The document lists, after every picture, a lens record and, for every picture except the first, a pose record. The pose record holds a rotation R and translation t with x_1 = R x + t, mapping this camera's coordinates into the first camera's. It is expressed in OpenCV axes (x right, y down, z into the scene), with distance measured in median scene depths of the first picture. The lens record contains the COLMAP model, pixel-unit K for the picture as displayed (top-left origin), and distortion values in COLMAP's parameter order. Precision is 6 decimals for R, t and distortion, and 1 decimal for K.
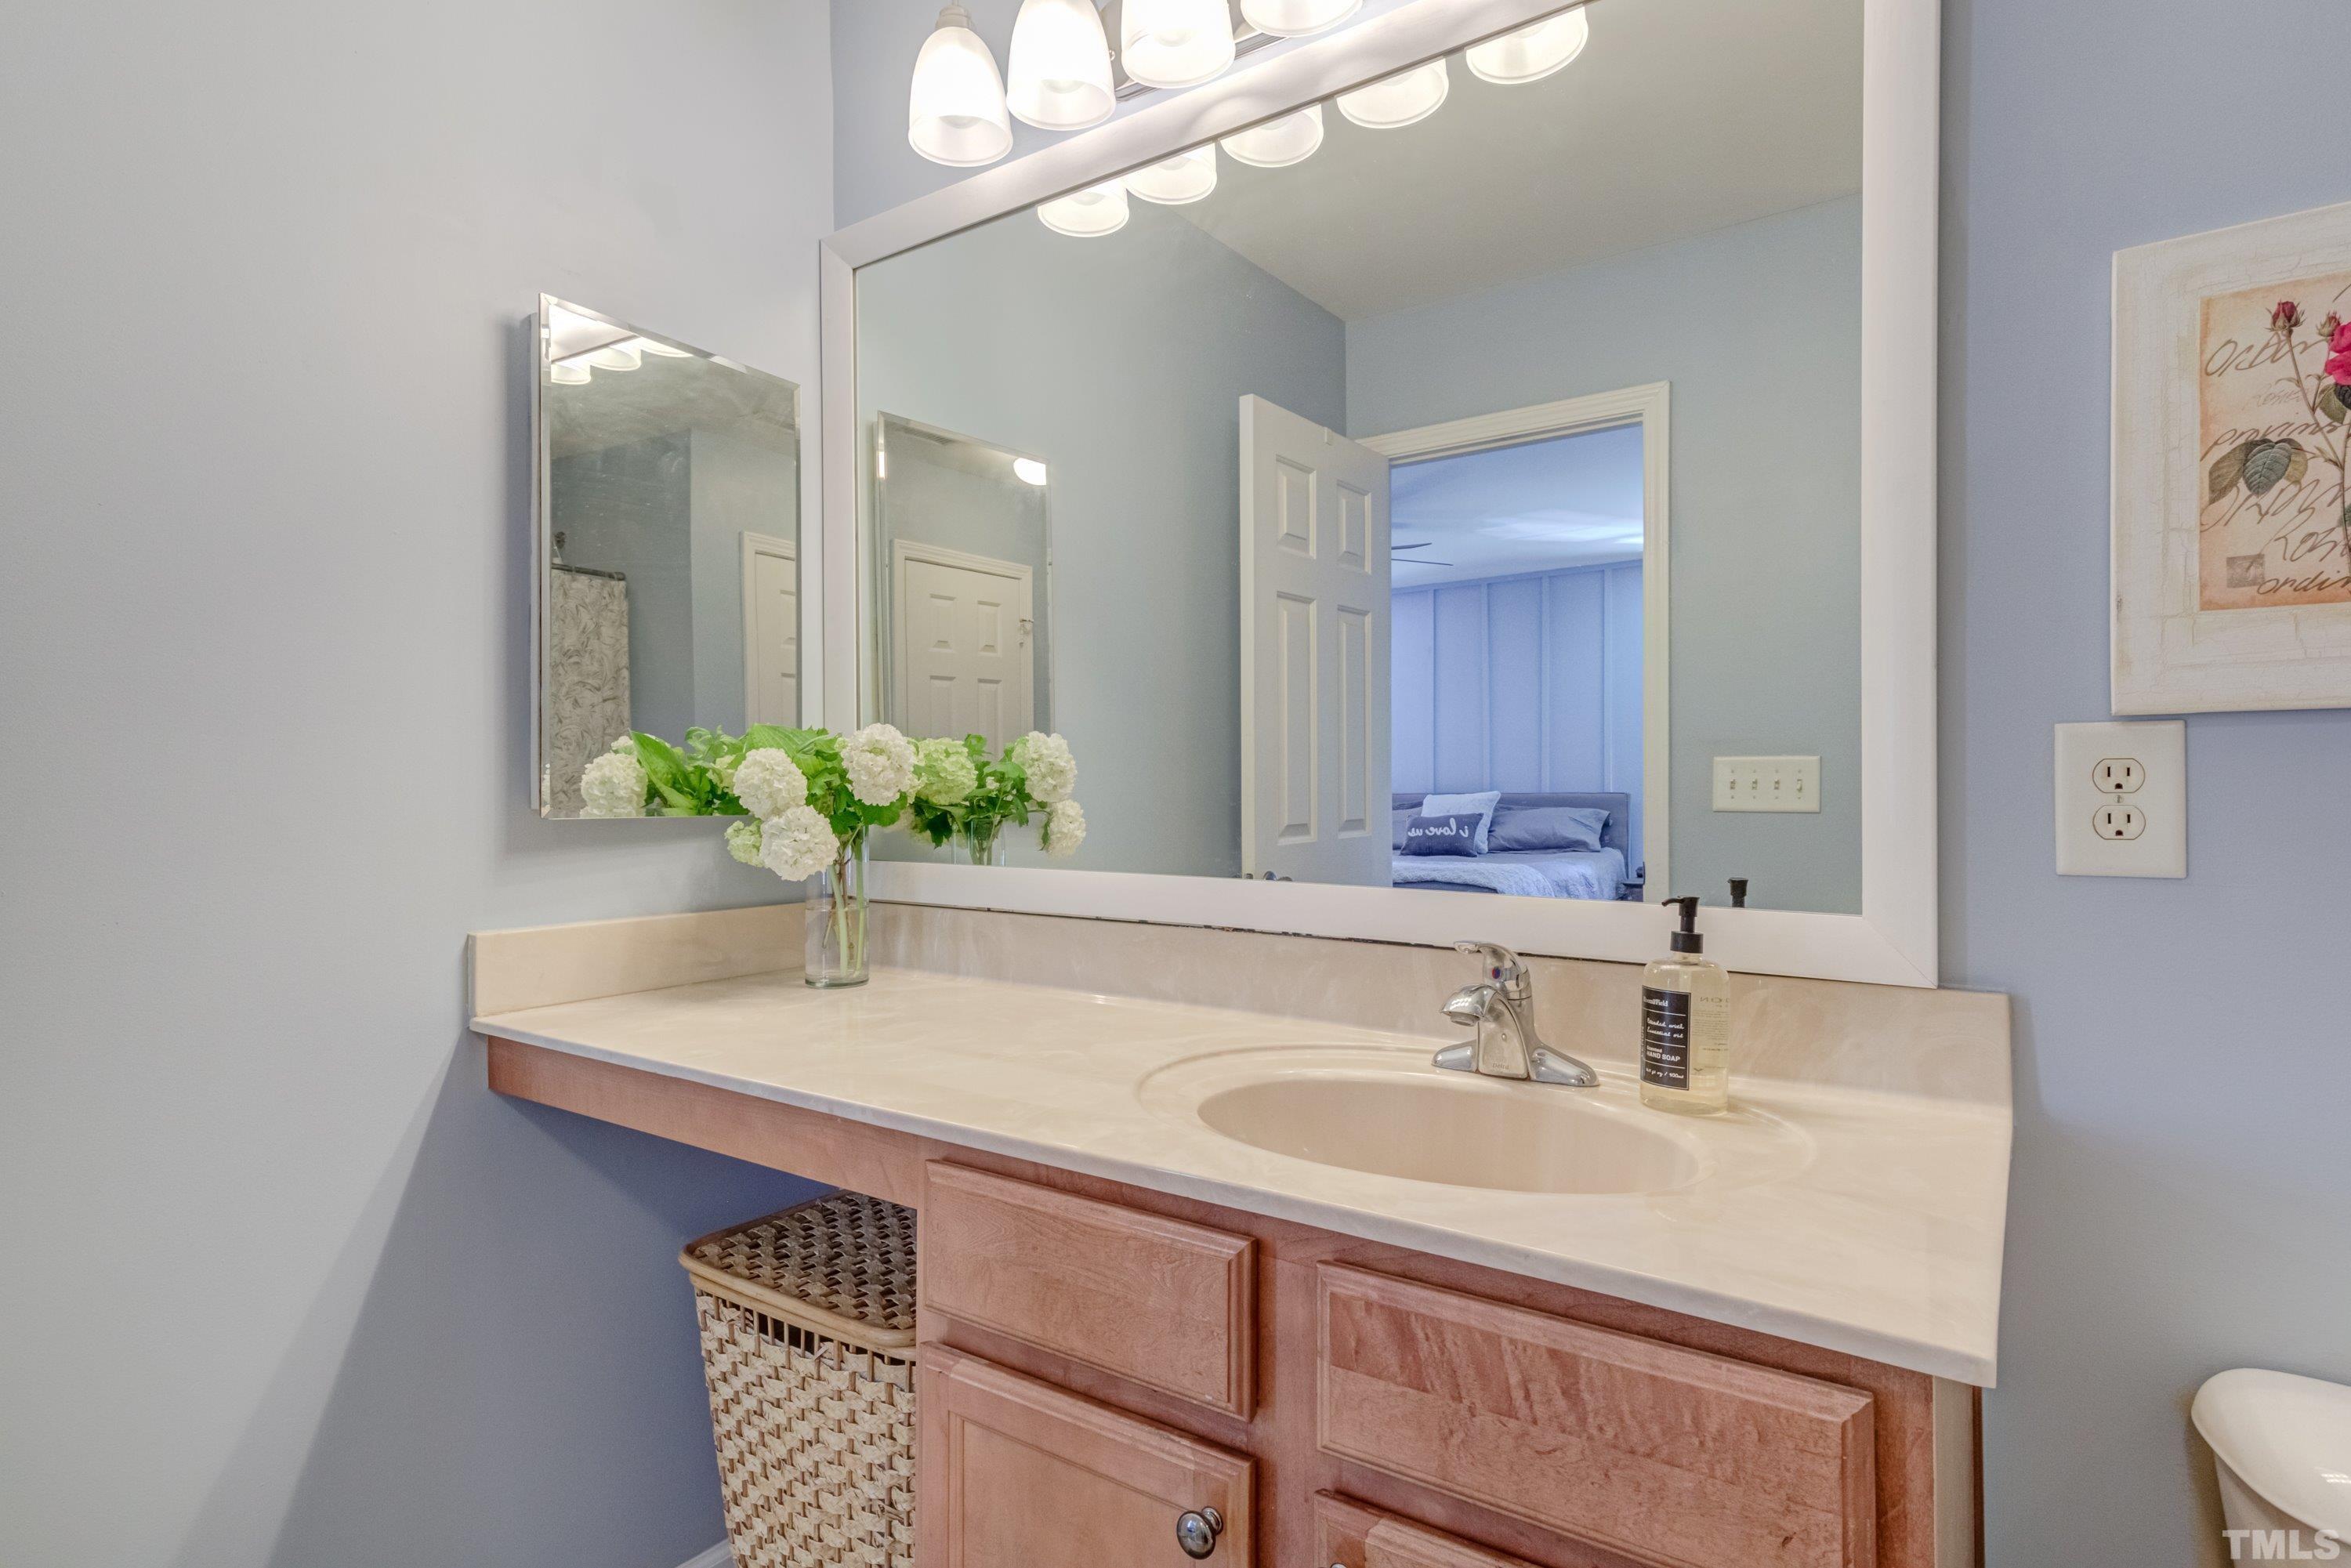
lens RADIAL K [[1236.7, 0, 1167.3], [0, 1236.7, 766.2], [0, 0, 1]] dist [0.019319, -0.001782]
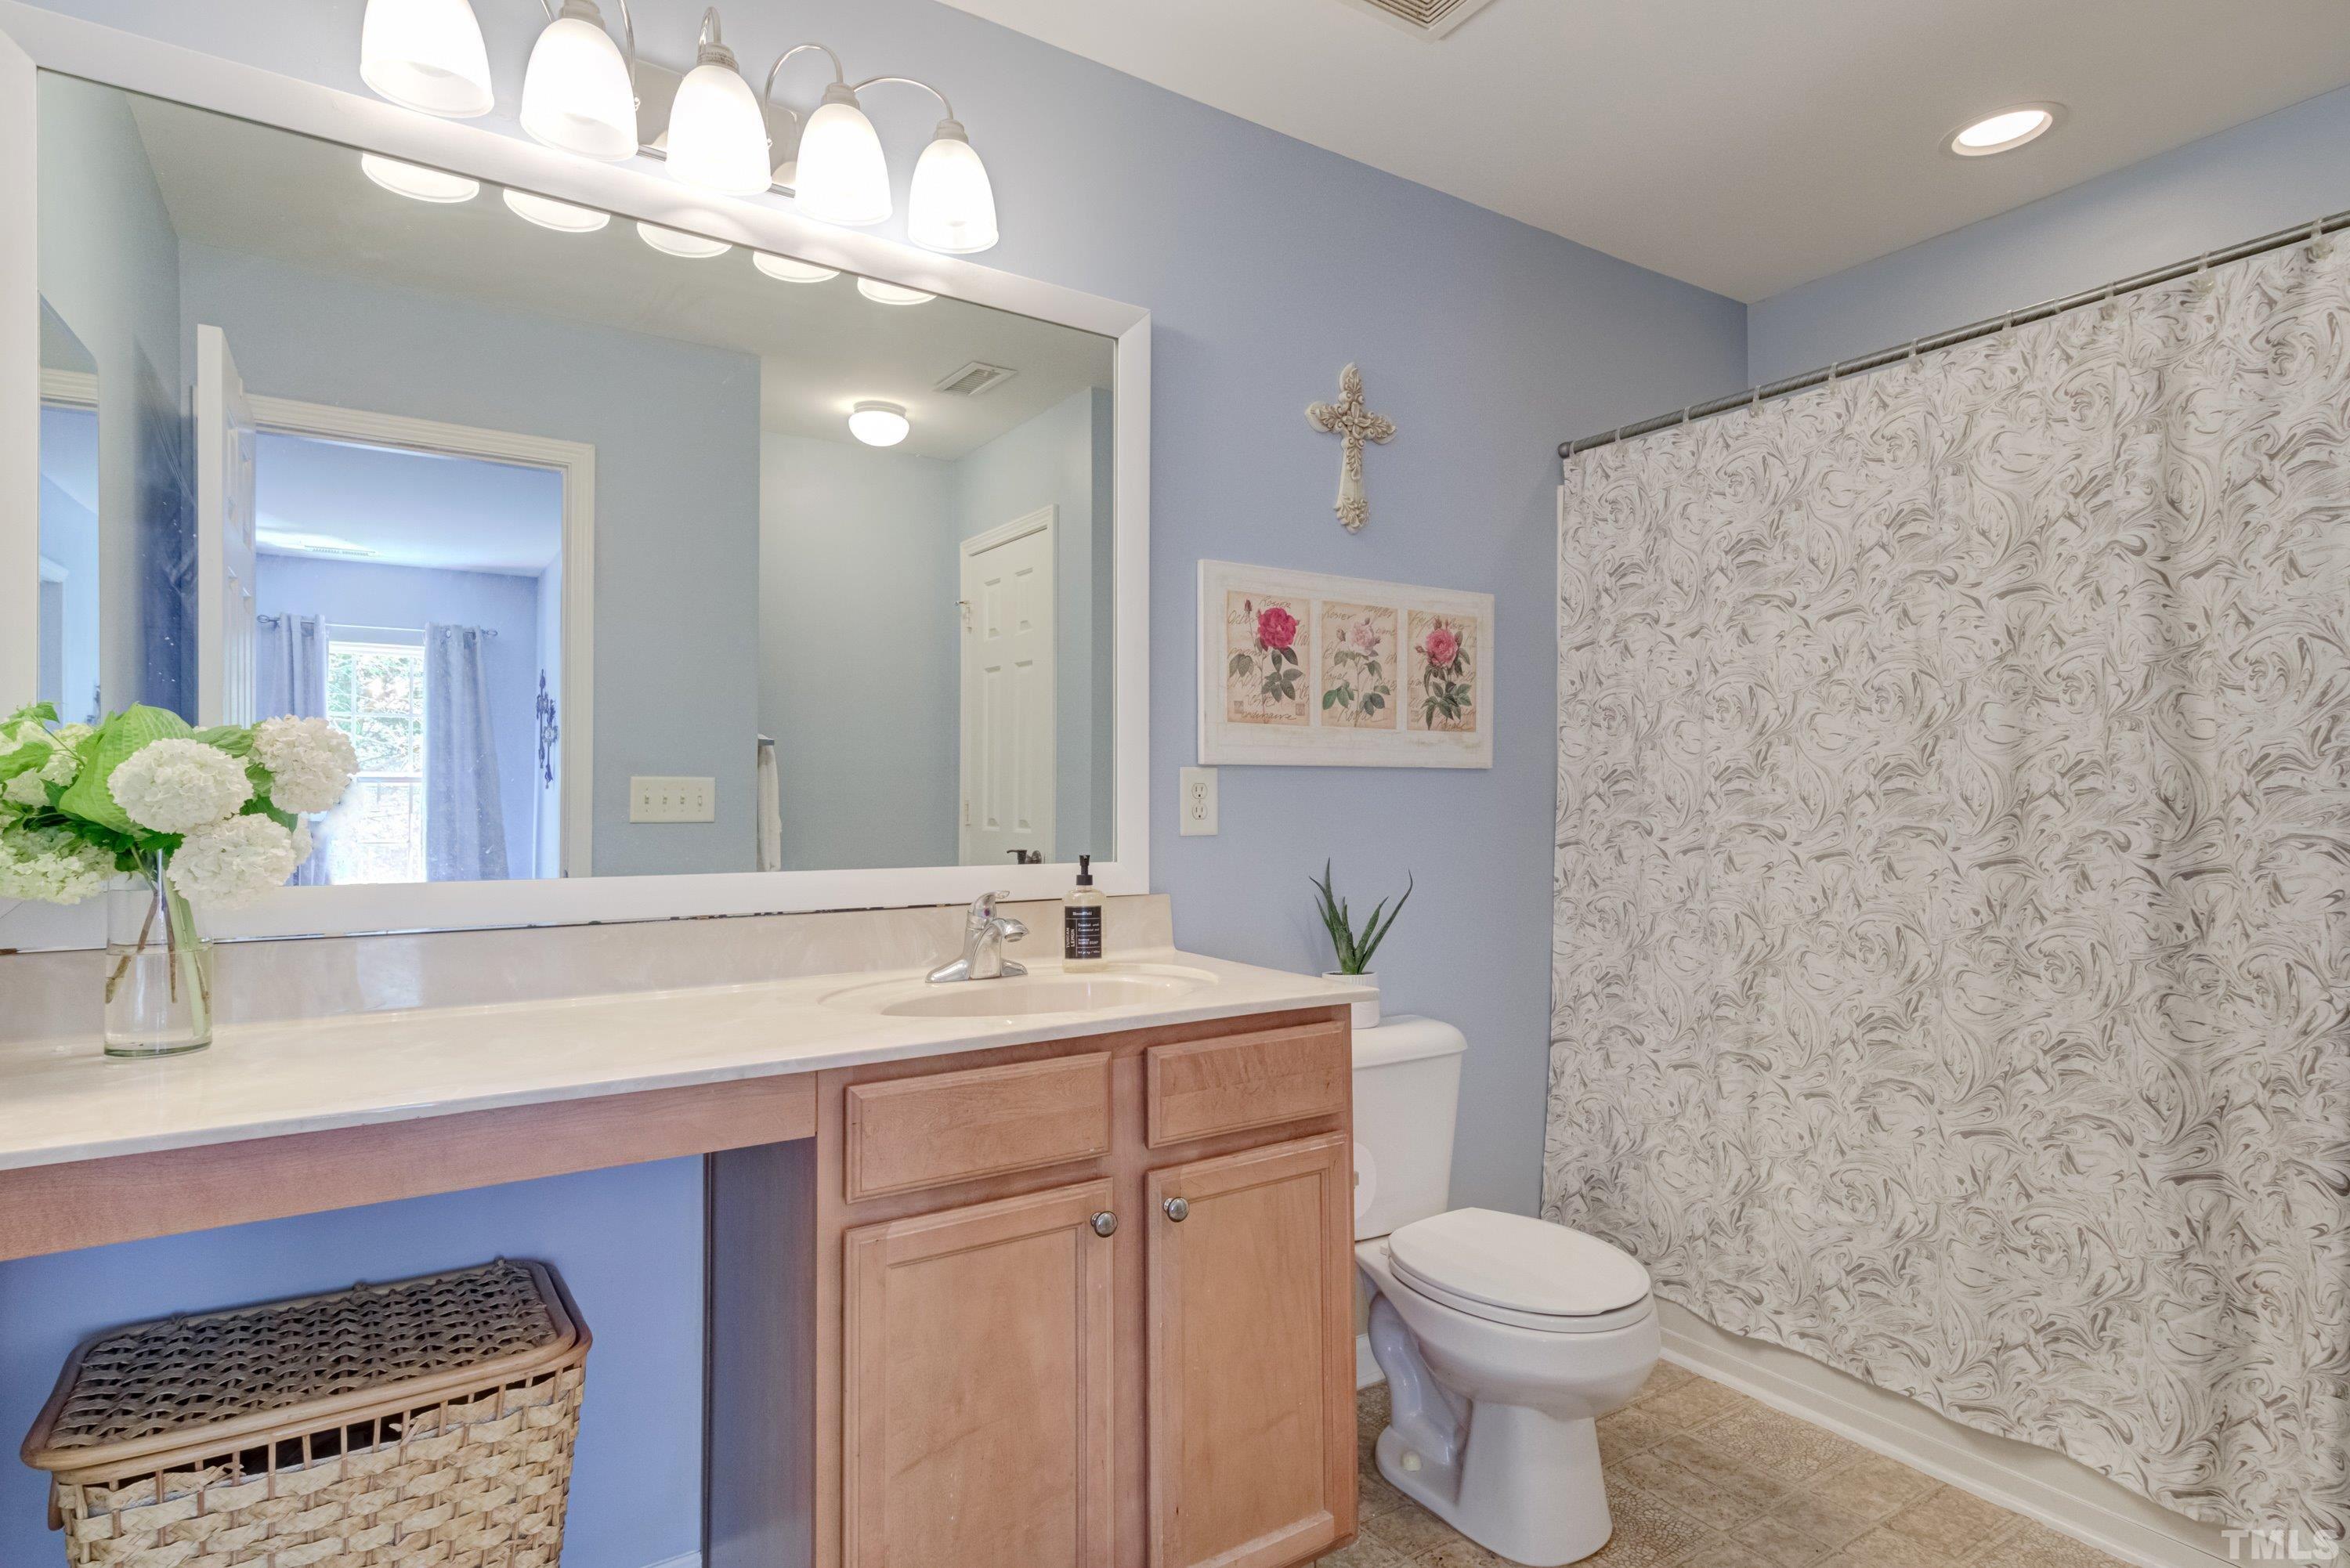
lens RADIAL K [[1236.1, 0, 1166.8], [0, 1236.1, 766.2], [0, 0, 1]] dist [0.019319, -0.001782]
pose [[0.351411, 0.030226, 0.935733, -1.358455], [-0.015729, 0.999528, -0.026380, 0.022913], [-0.936089, -0.005448, 0.351720, 0.274461]]
